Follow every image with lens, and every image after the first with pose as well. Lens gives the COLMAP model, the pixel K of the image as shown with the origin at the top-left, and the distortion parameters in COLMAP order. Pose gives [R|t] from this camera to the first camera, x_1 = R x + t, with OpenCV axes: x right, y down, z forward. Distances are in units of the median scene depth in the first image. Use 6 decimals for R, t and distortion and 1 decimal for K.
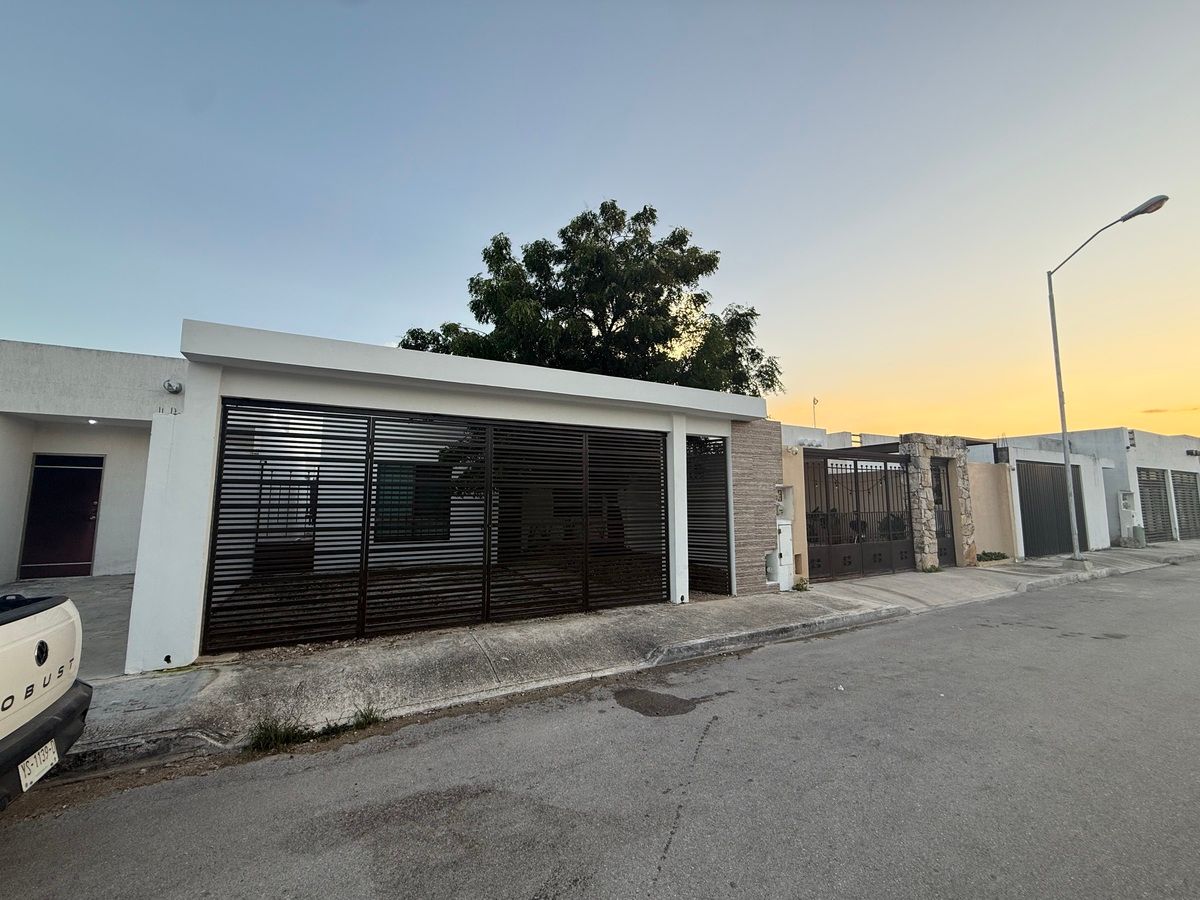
lens RADIAL K [[478.5, 0, 597.7], [0, 478.5, 451.4], [0, 0, 1]] dist [0.000419, -0.000673]
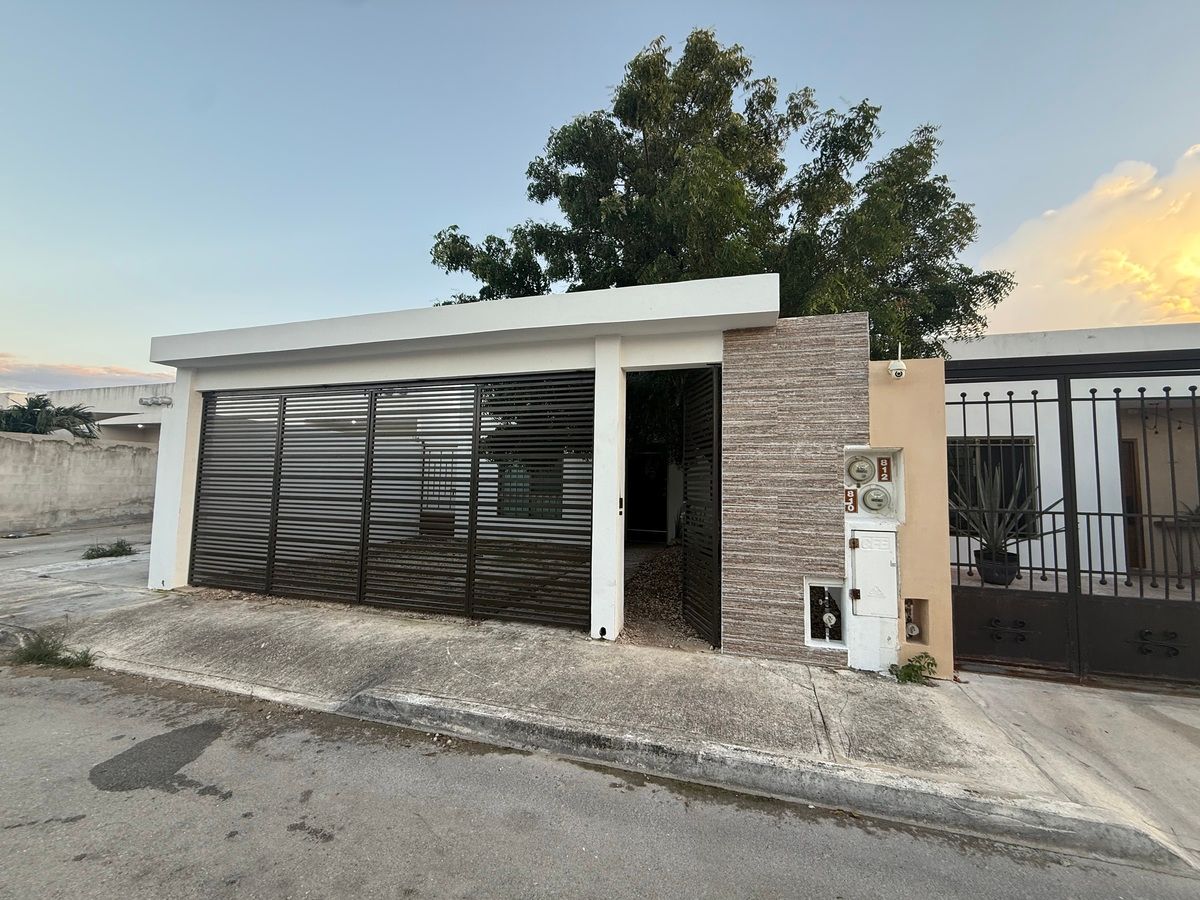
lens RADIAL K [[478.5, 0, 600.1], [0, 478.5, 448.0], [0, 0, 1]] dist [0.000419, -0.000673]
pose [[0.710787, -0.036656, -0.702452, 0.774323], [0.055884, 0.998427, 0.004447, 0.080790], [0.701184, -0.042417, 0.711717, 0.702077]]
